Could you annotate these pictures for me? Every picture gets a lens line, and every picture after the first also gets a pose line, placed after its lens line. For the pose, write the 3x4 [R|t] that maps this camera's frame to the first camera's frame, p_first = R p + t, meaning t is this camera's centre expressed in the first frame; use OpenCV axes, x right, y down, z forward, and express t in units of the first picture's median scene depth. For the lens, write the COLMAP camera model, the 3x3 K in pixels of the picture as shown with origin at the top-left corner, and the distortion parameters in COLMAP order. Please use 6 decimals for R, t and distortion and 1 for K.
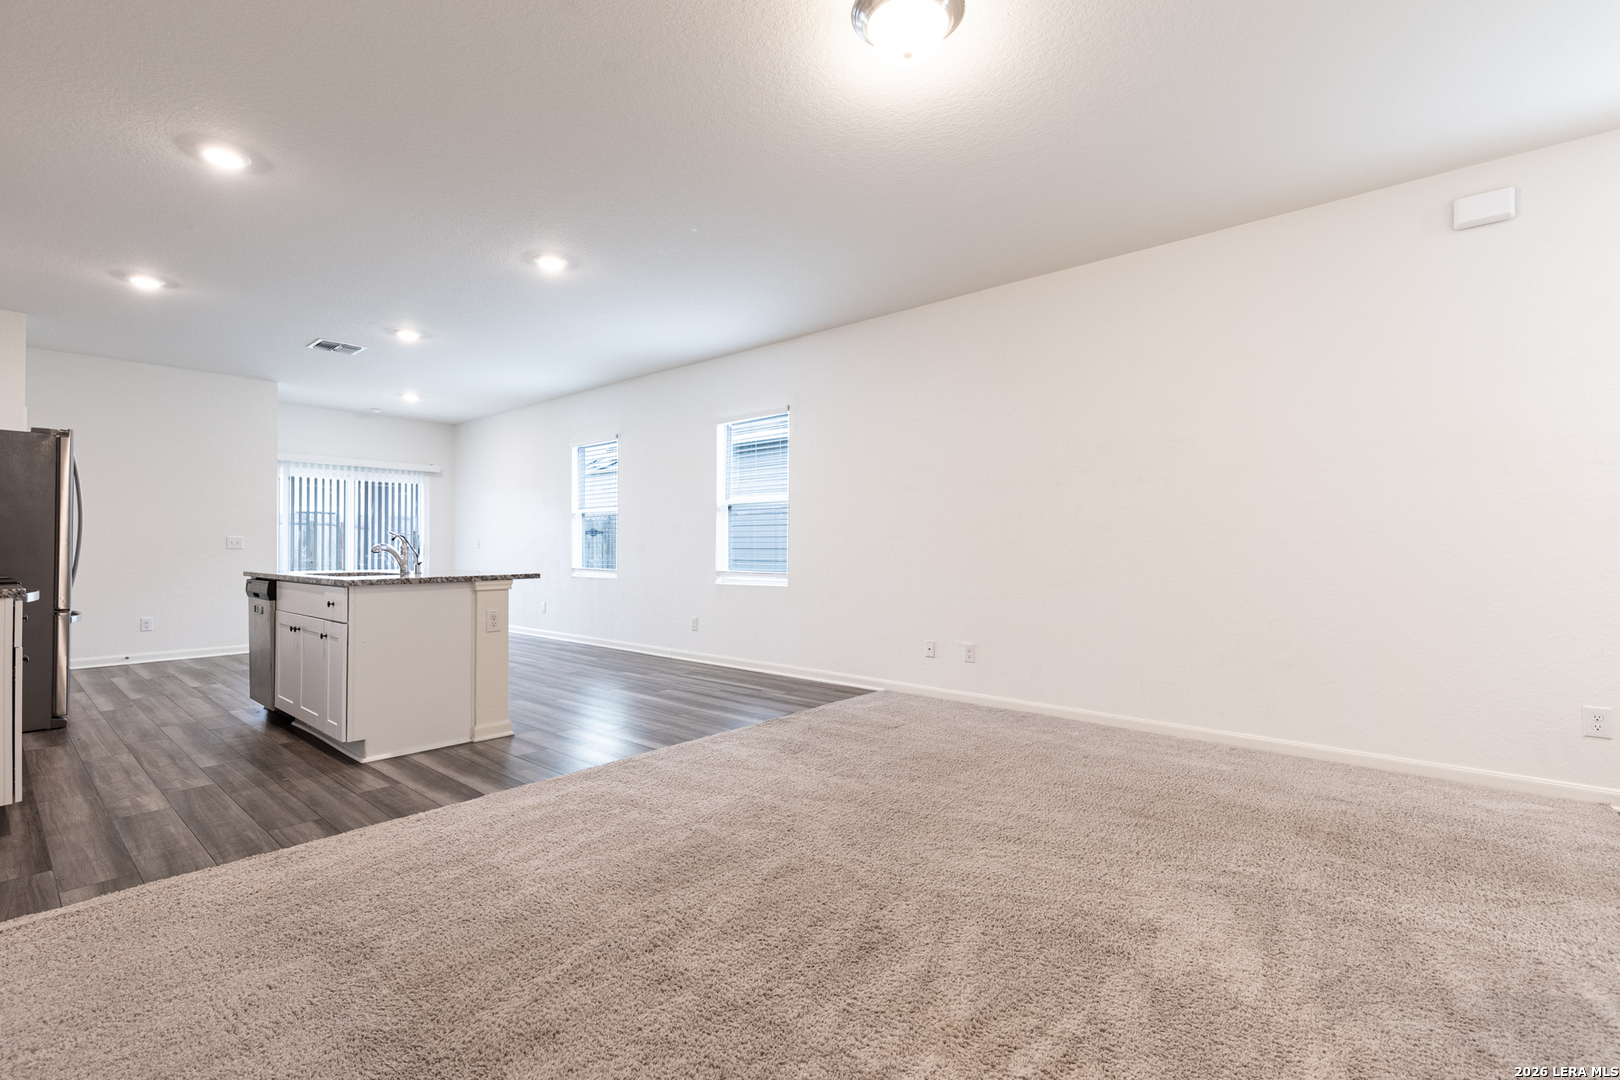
lens RADIAL K [[726.2, 0, 813.7], [0, 726.2, 539.4], [0, 0, 1]] dist [0.007140, -0.001130]
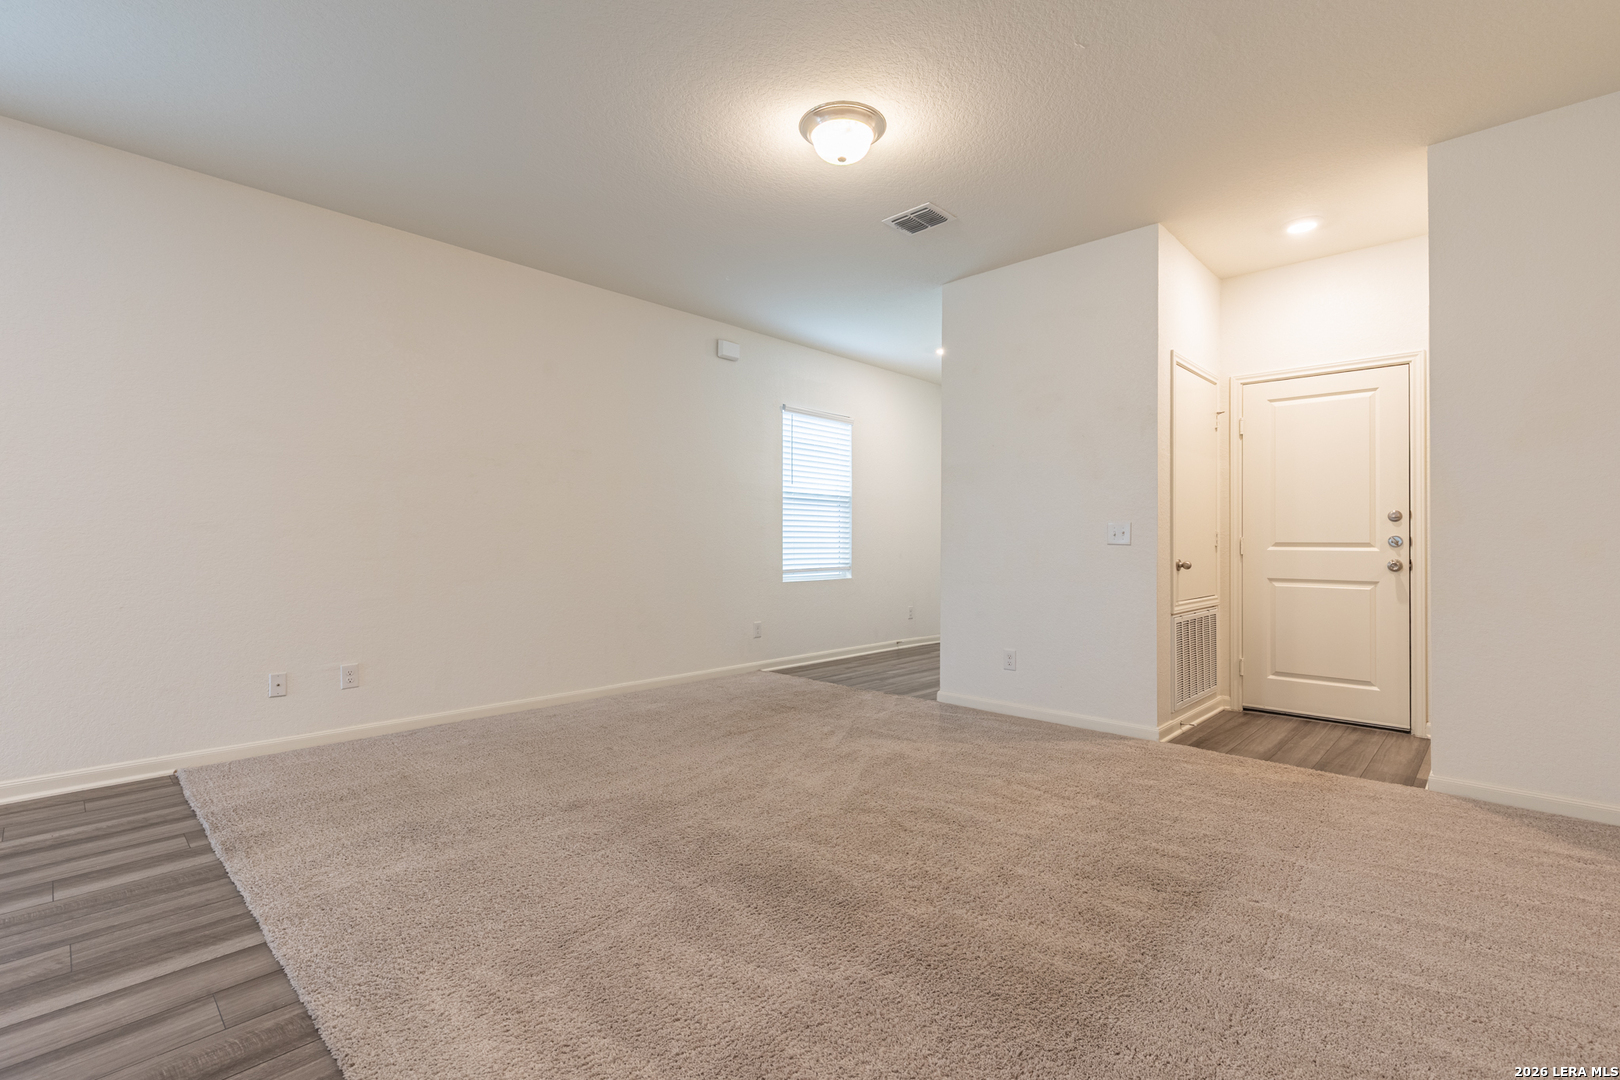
lens RADIAL K [[726.2, 0, 819.0], [0, 726.2, 538.4], [0, 0, 1]] dist [0.007140, -0.001130]
pose [[0.040795, 0.003573, 0.999161, -0.950886], [-0.012321, 0.999919, -0.003073, 0.006924], [-0.999092, -0.012185, 0.040836, 0.804455]]
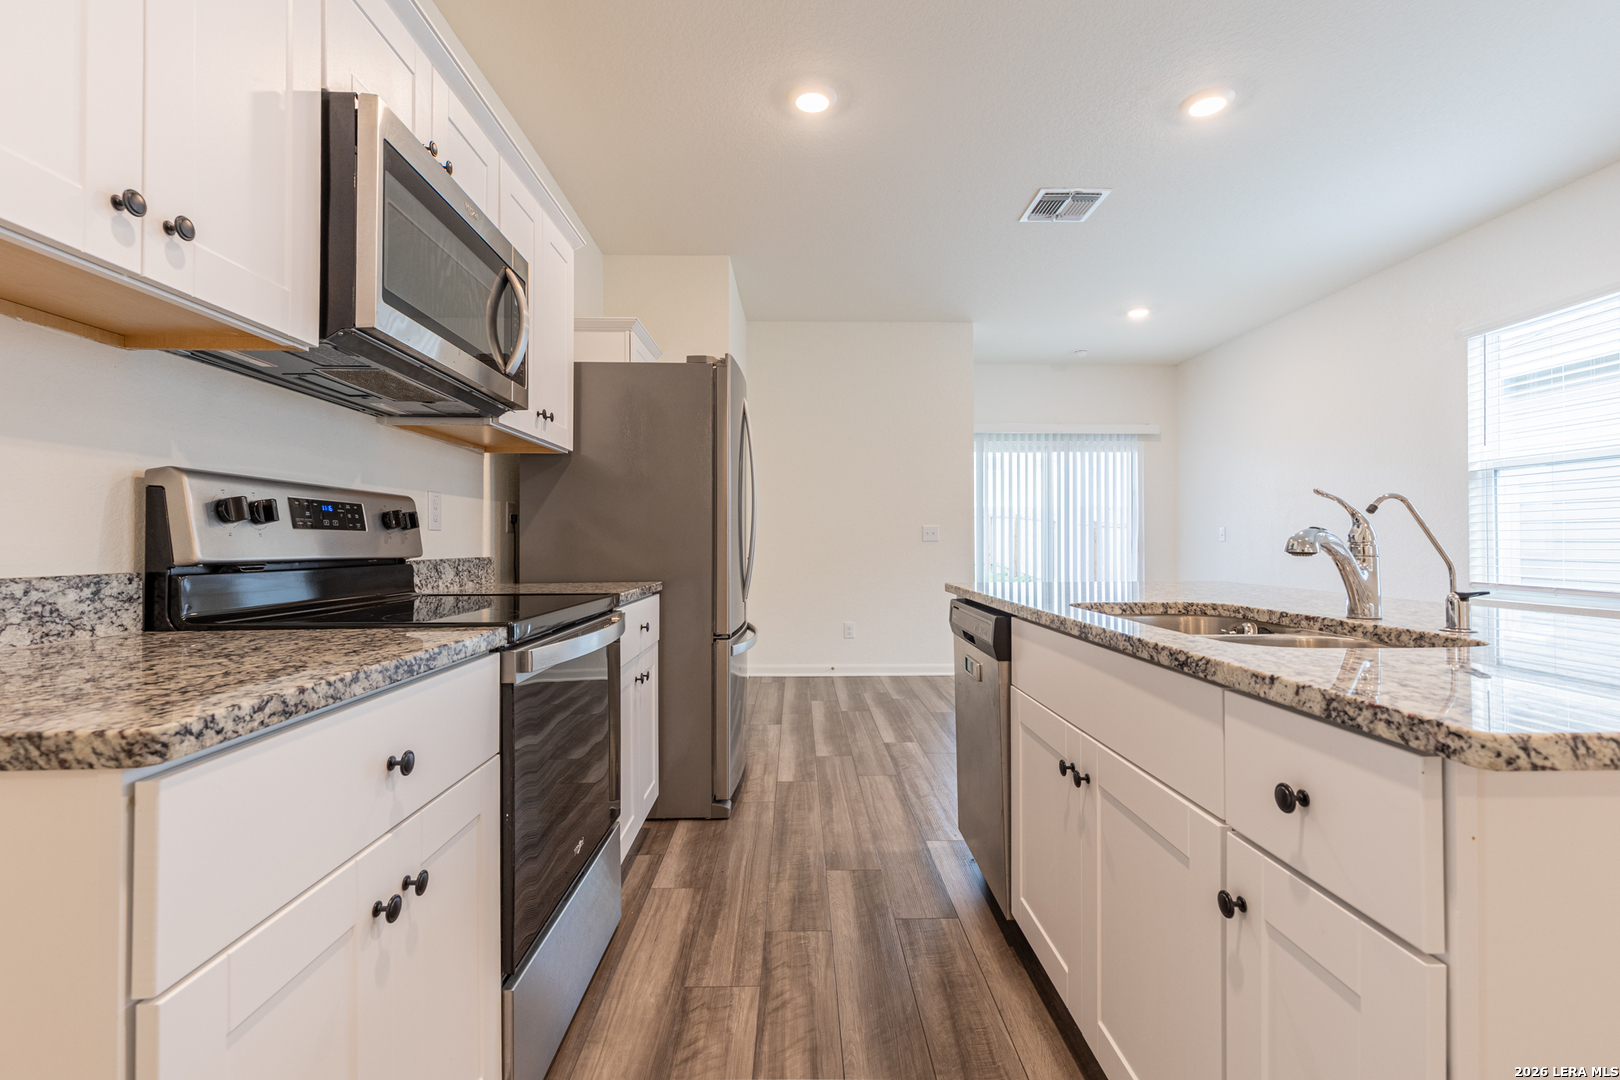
lens RADIAL K [[726.2, 0, 811.2], [0, 726.2, 534.5], [0, 0, 1]] dist [0.007140, -0.001130]
pose [[0.673382, -0.005492, -0.739274, -0.776981], [0.007487, 0.999972, -0.000609, 0.012954], [0.739257, -0.005125, 0.673404, 0.972115]]
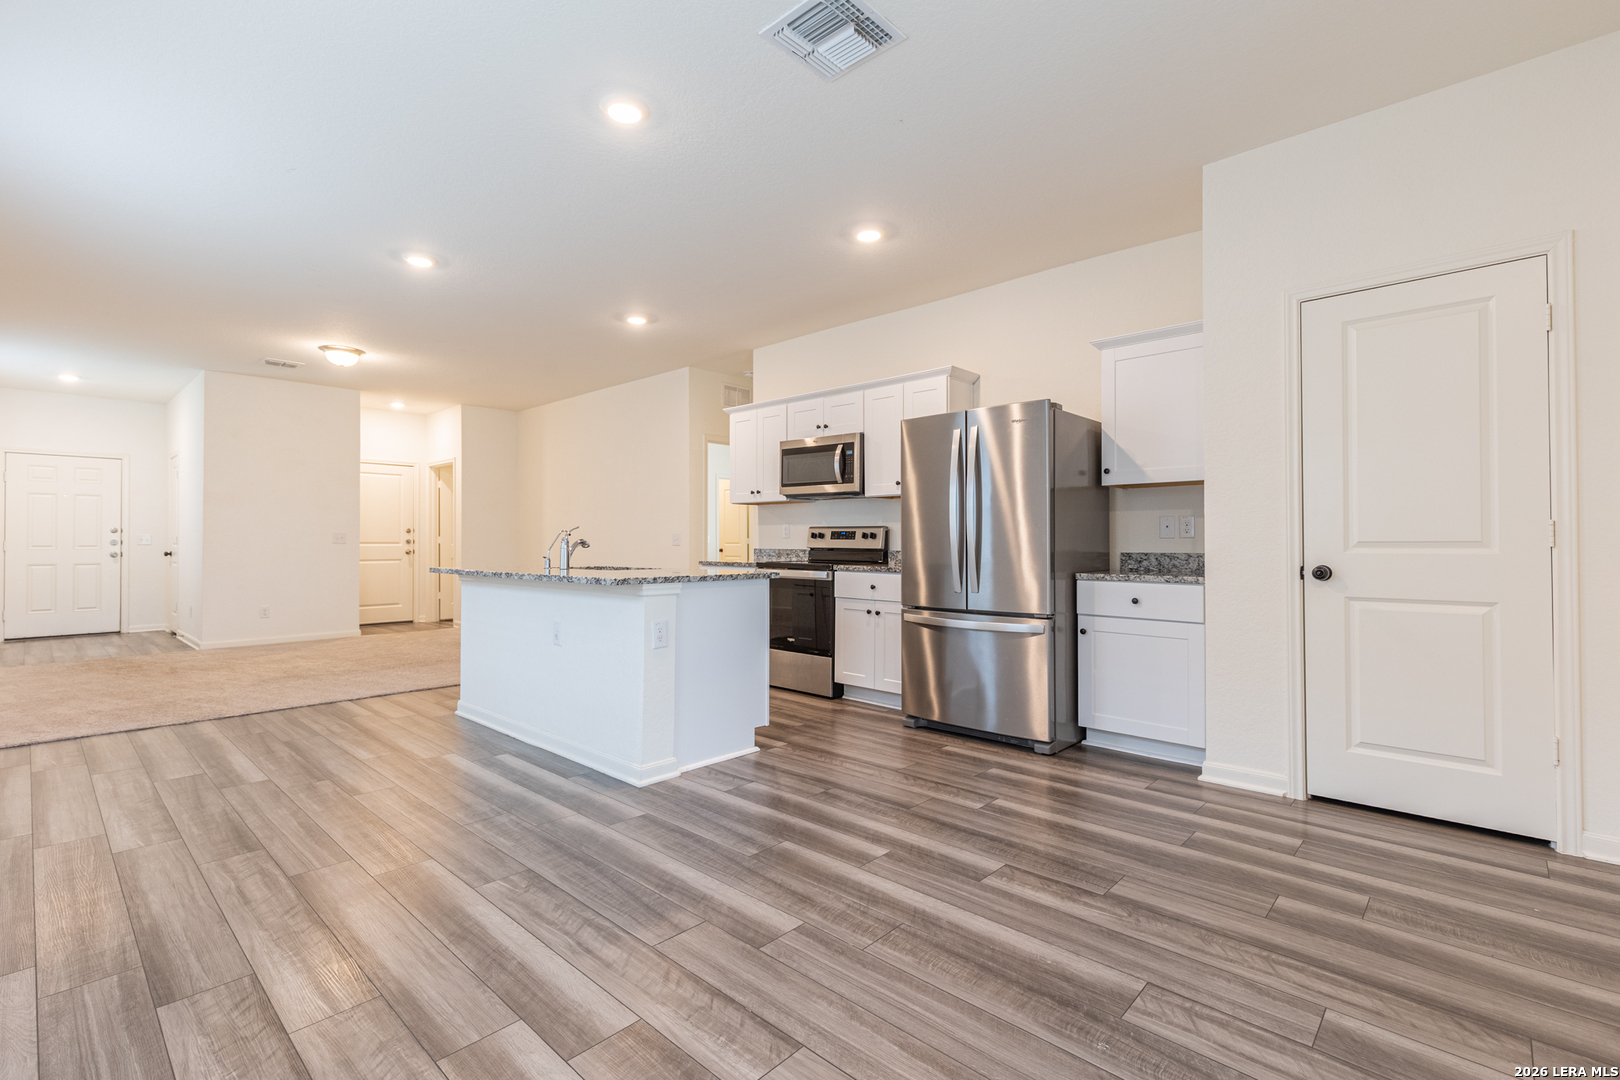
lens RADIAL K [[726.2, 0, 813.8], [0, 726.2, 536.0], [0, 0, 1]] dist [0.007140, -0.001130]
pose [[-0.999616, 0.001898, 0.027645, -1.444356], [0.001416, 0.999847, -0.017453, 0.030690], [-0.027674, -0.017407, -0.999465, 3.067039]]
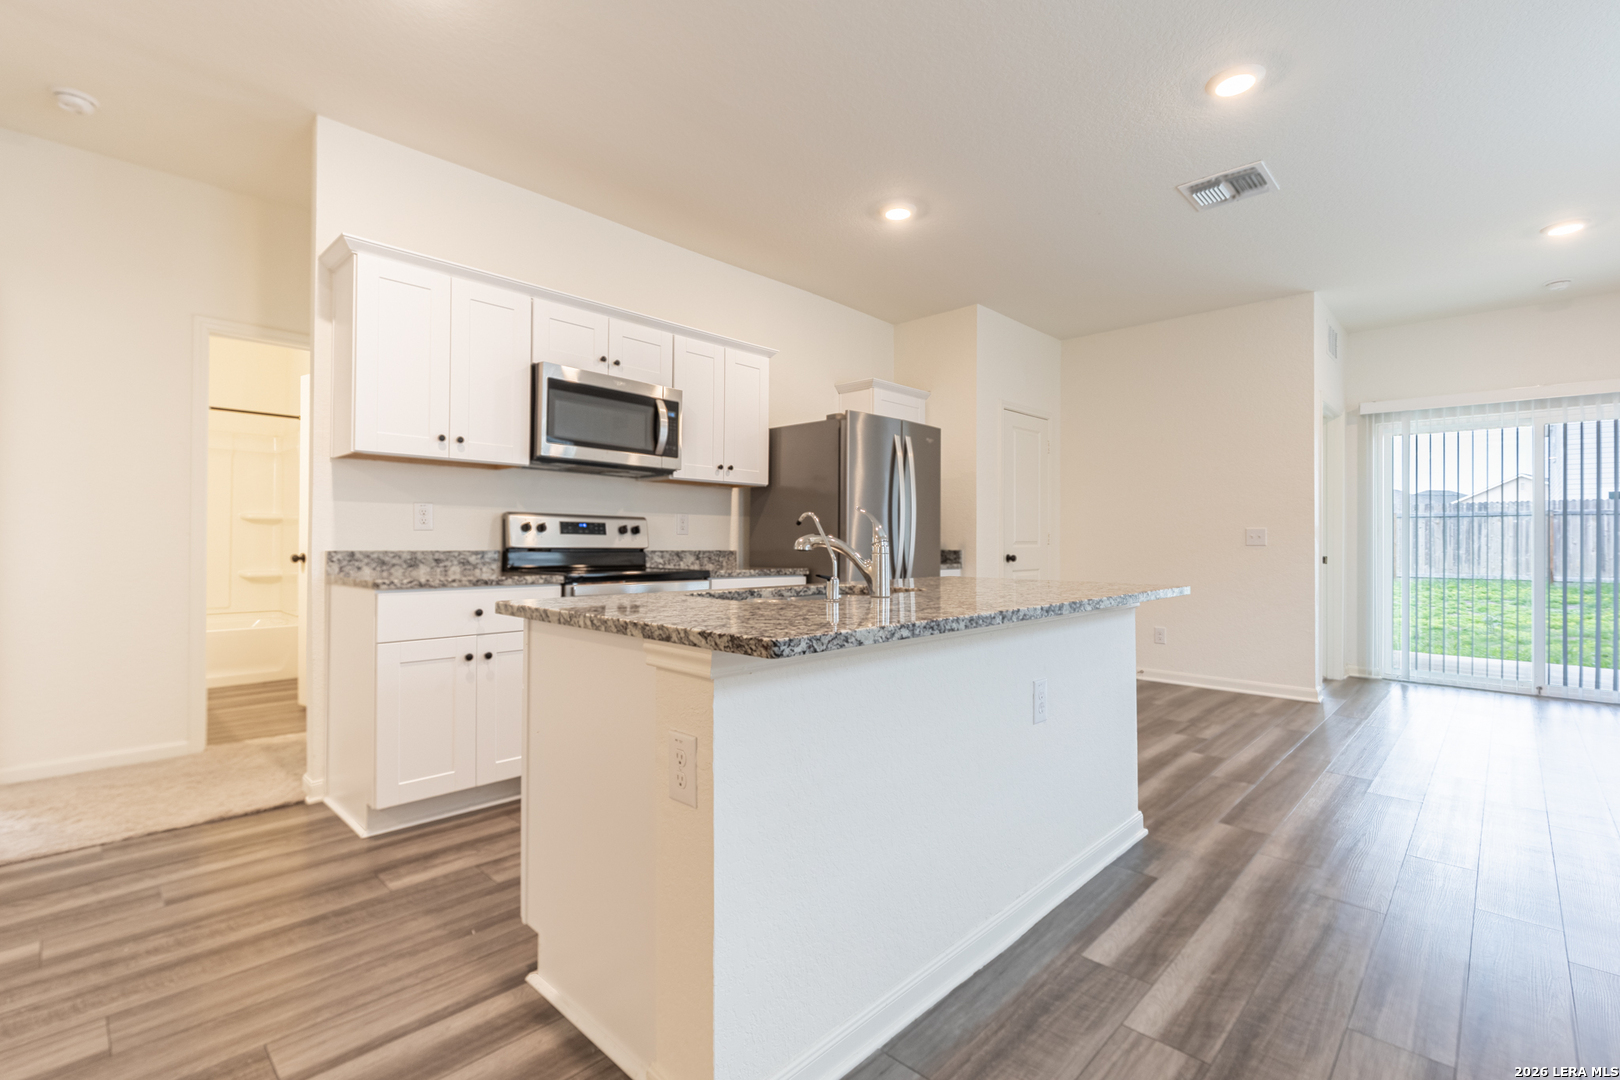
lens RADIAL K [[726.2, 0, 816.7], [0, 726.2, 535.7], [0, 0, 1]] dist [0.007140, -0.001130]
pose [[-0.041189, -0.005067, -0.999139, -0.175101], [0.002225, 0.999984, -0.005163, 0.015431], [0.999149, -0.002435, -0.041177, 1.553373]]
